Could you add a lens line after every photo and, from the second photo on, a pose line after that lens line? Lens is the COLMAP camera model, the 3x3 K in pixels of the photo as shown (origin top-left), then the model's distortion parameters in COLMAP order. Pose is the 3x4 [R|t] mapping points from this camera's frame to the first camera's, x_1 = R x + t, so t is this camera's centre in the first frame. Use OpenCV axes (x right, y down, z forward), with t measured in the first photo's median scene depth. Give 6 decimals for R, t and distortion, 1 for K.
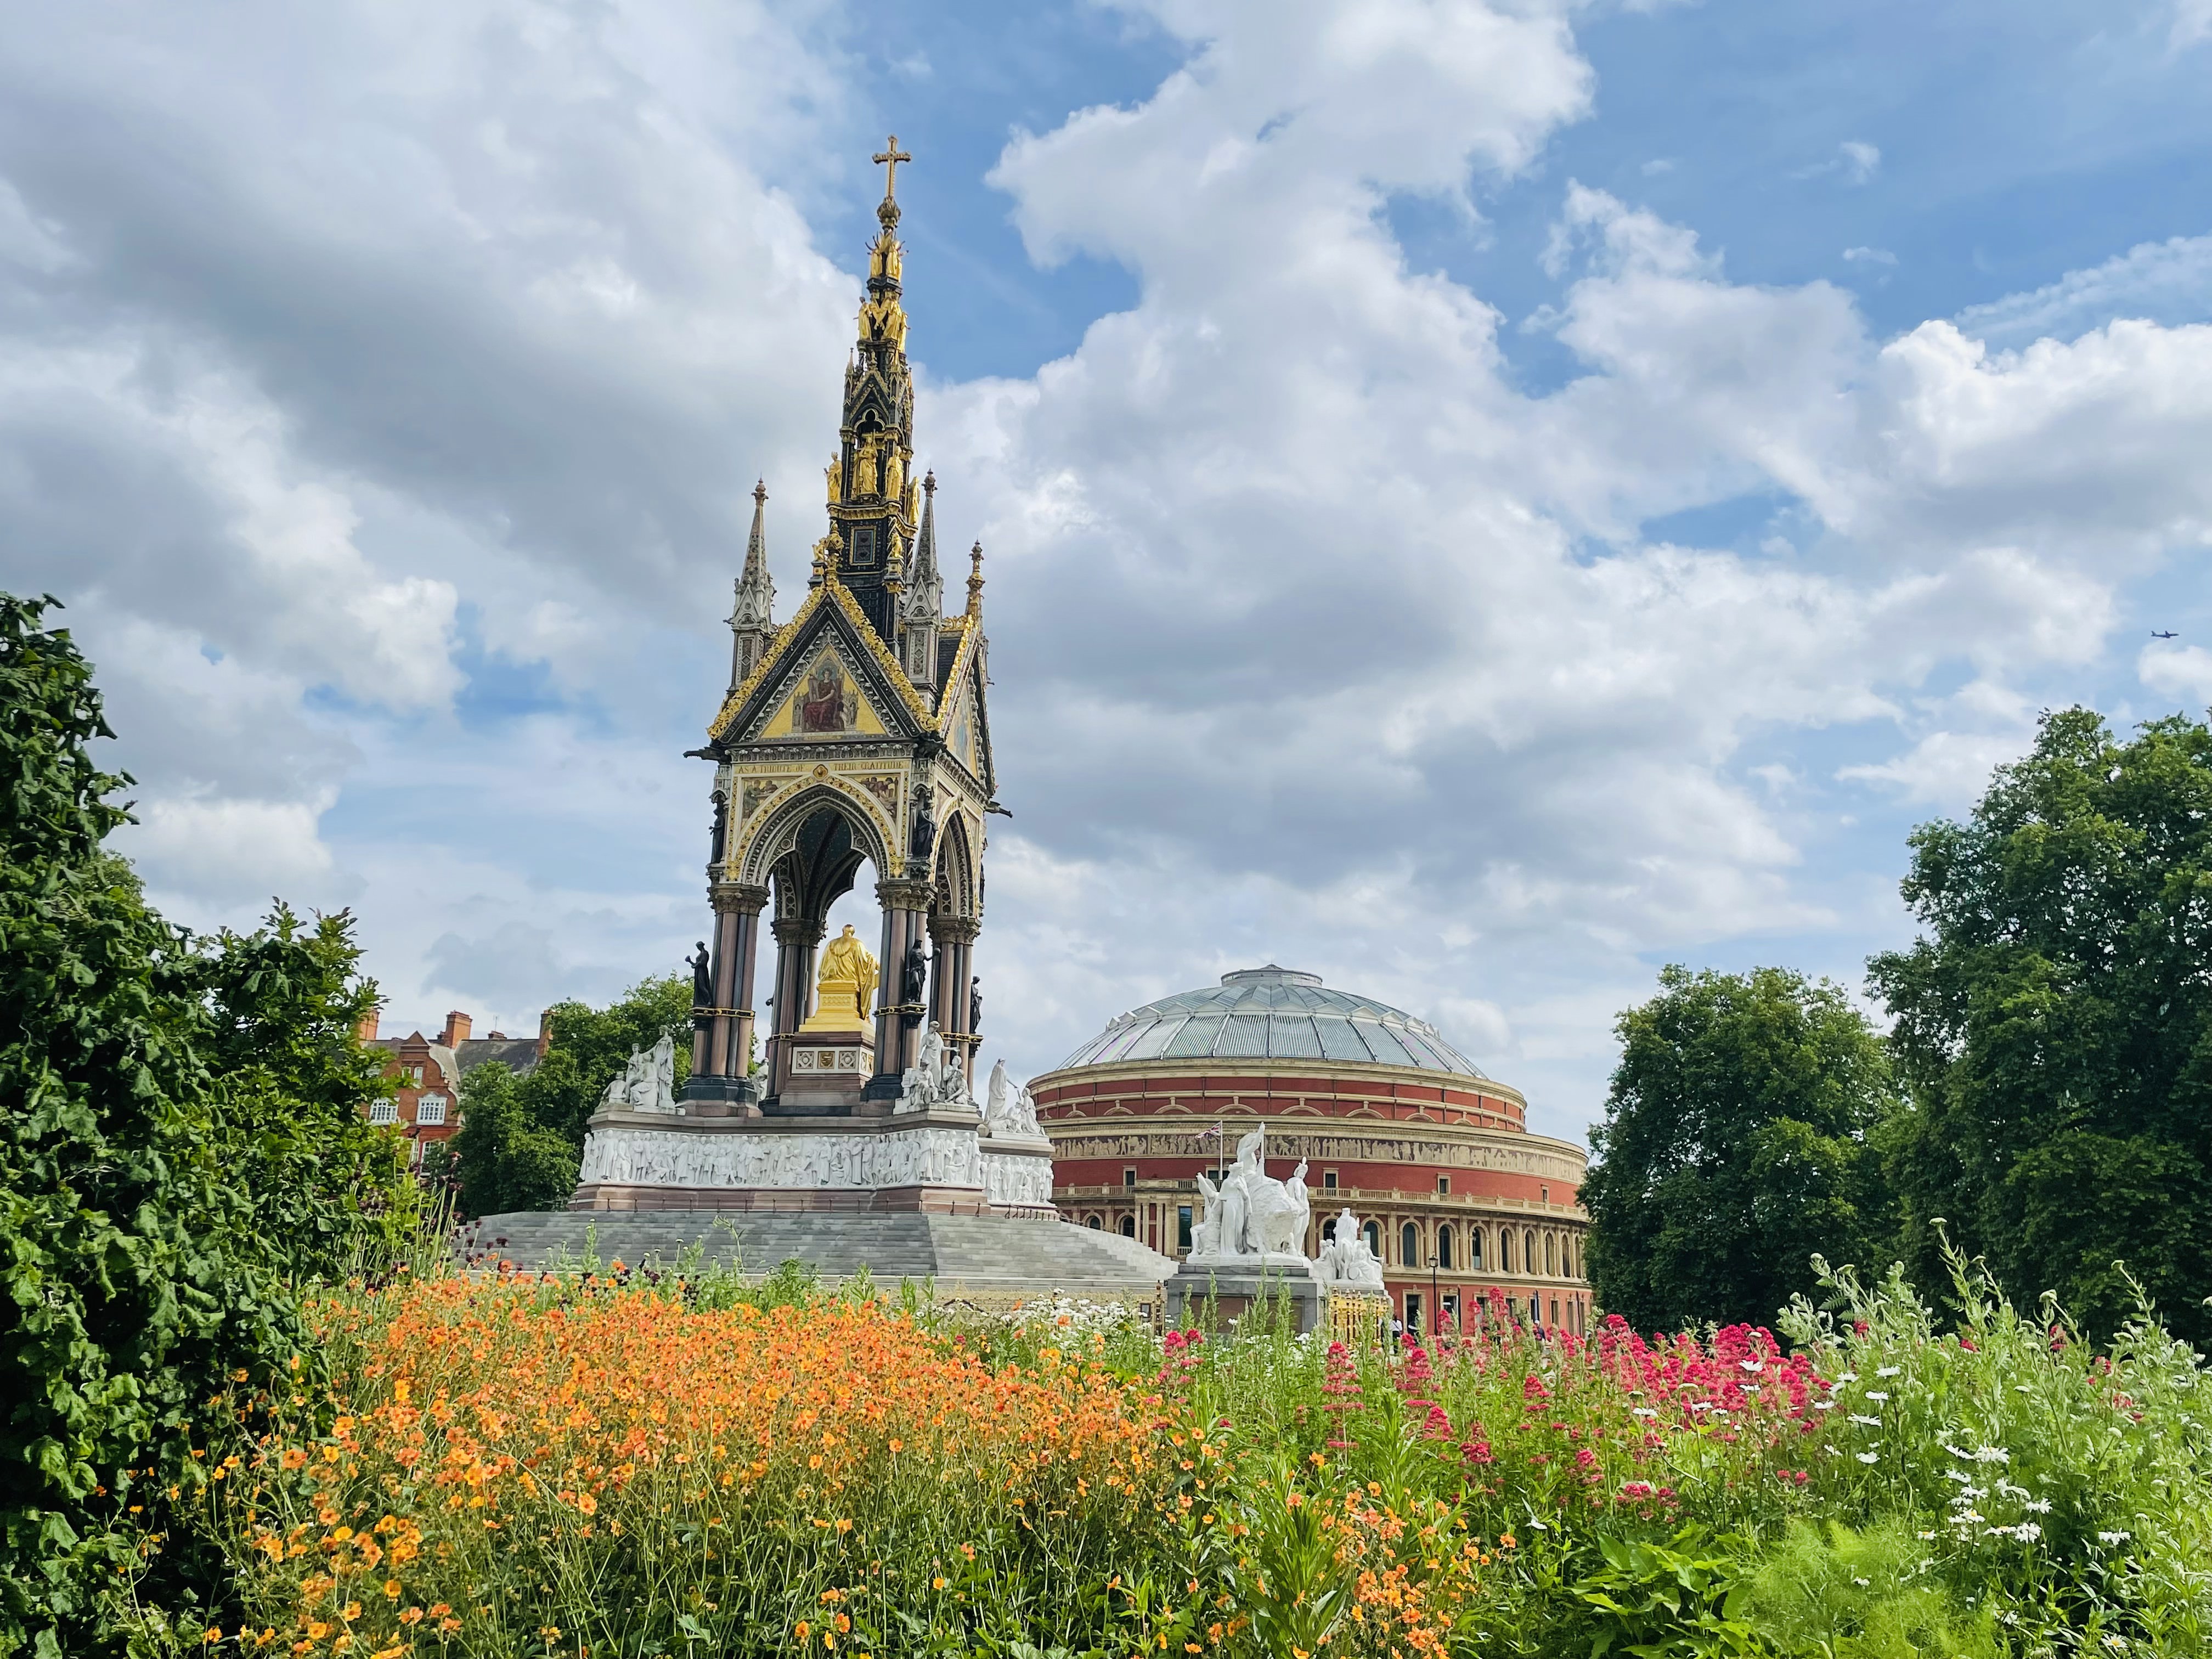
lens RADIAL K [[1838.7, 0, 1125.5], [0, 1838.7, 814.2], [0, 0, 1]] dist [0.061420, -0.016072]
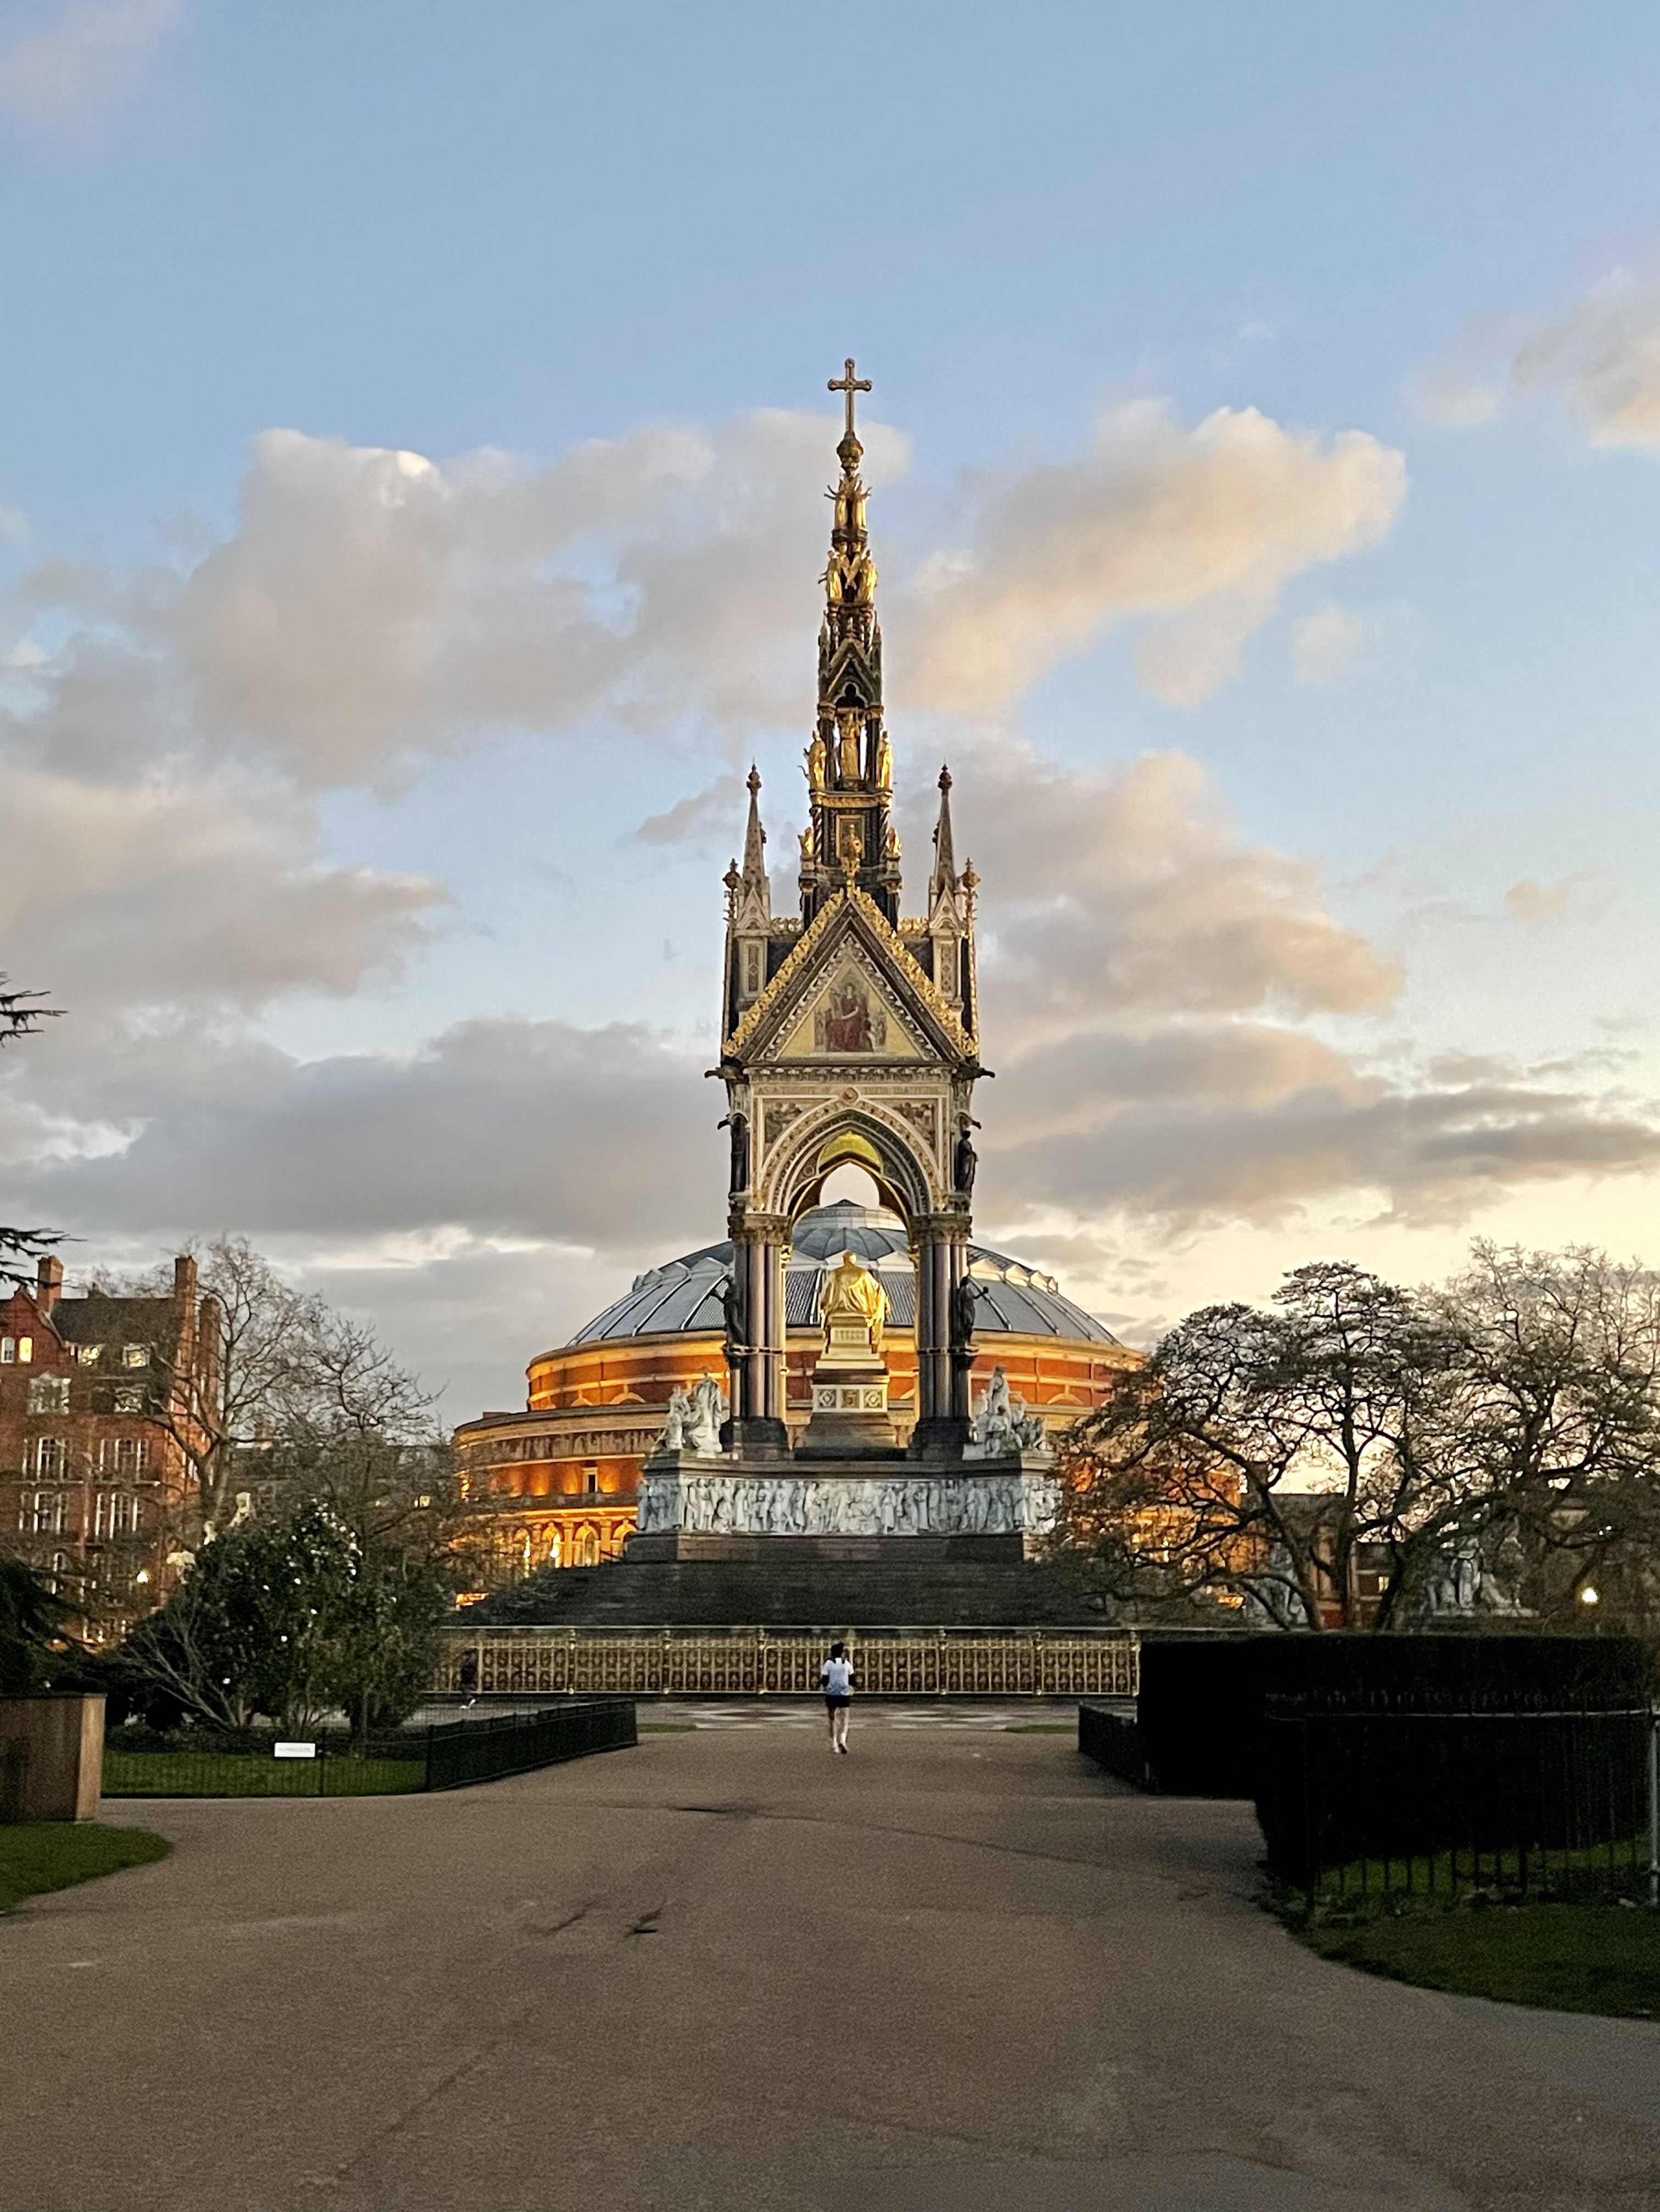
lens RADIAL K [[2657.0, 0, 828.6], [0, 2657.0, 1092.5], [0, 0, 1]] dist [0.052644, 0.000000]
pose [[0.987461, 0.015621, 0.157090, -0.351344], [-0.025217, 0.997923, 0.059281, -0.094602], [-0.155837, -0.062499, 0.985804, -0.306181]]
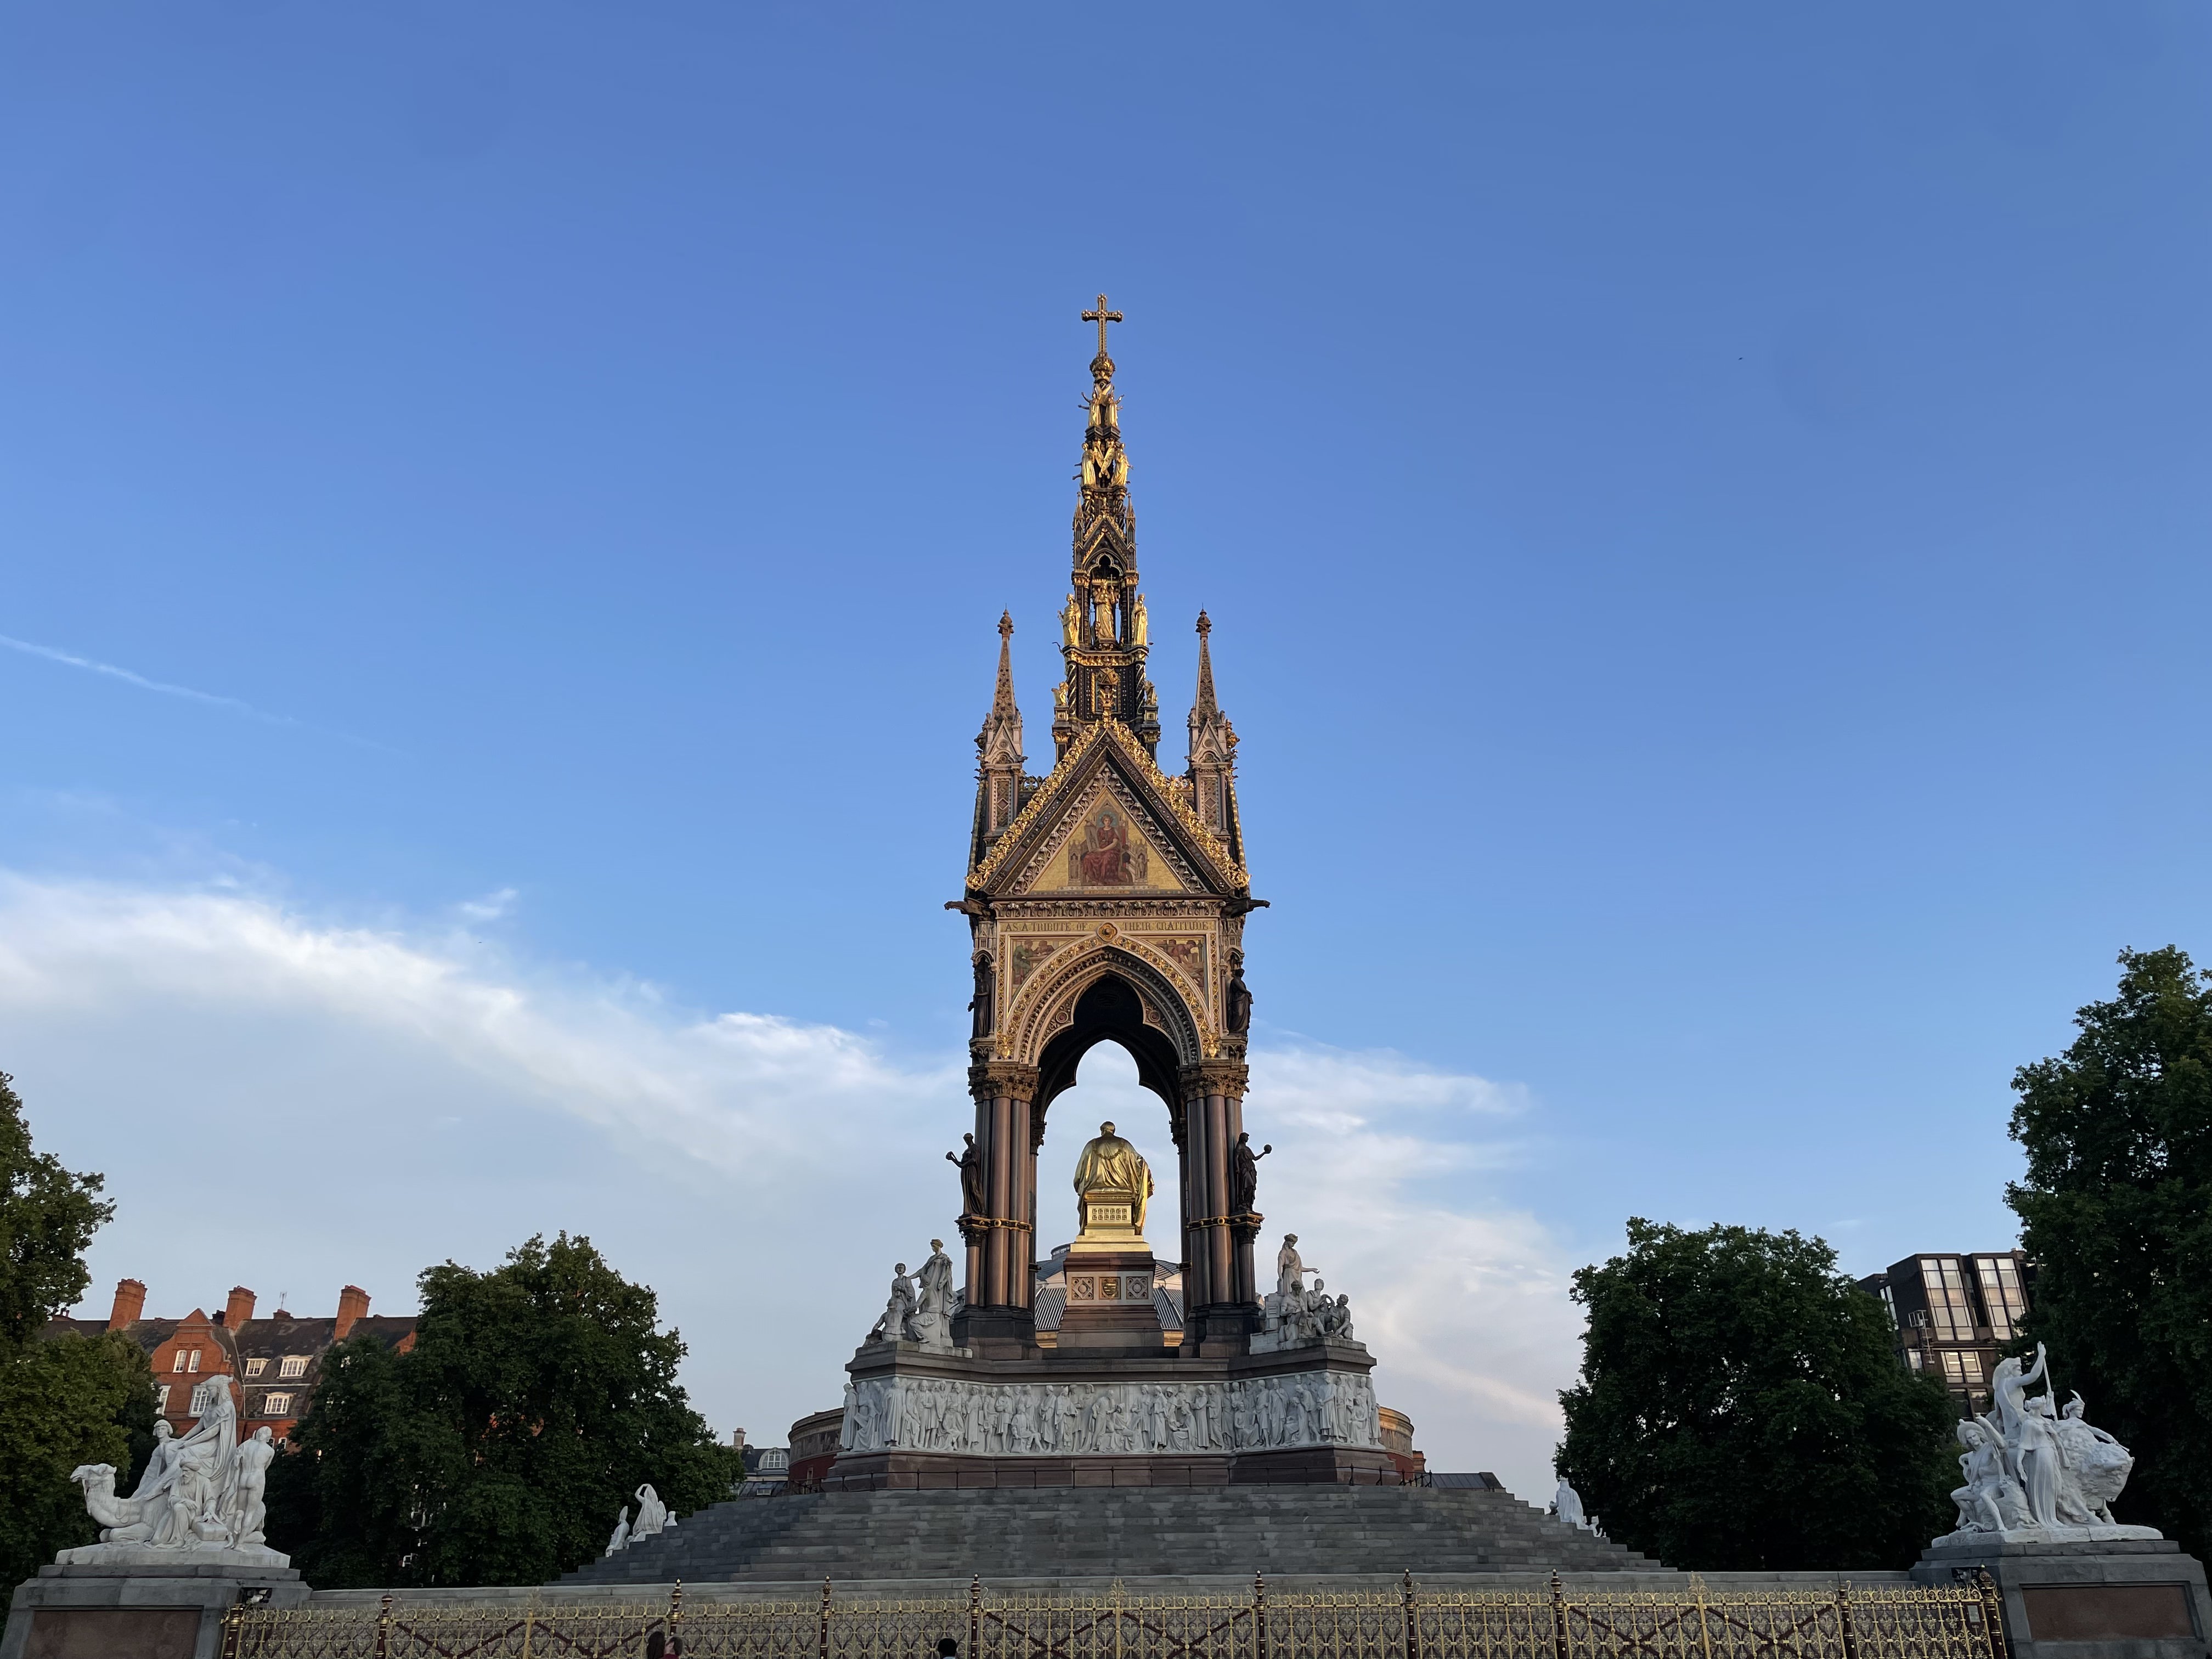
lens RADIAL K [[1652.4, 0, 1130.7], [0, 1652.4, 776.8], [0, 0, 1]] dist [0.061176, -0.060257]
pose [[0.983271, 0.052632, 0.174377, -0.262516], [-0.017003, 0.979685, -0.199820, 0.053124], [-0.181351, 0.193512, 0.964191, 0.226419]]
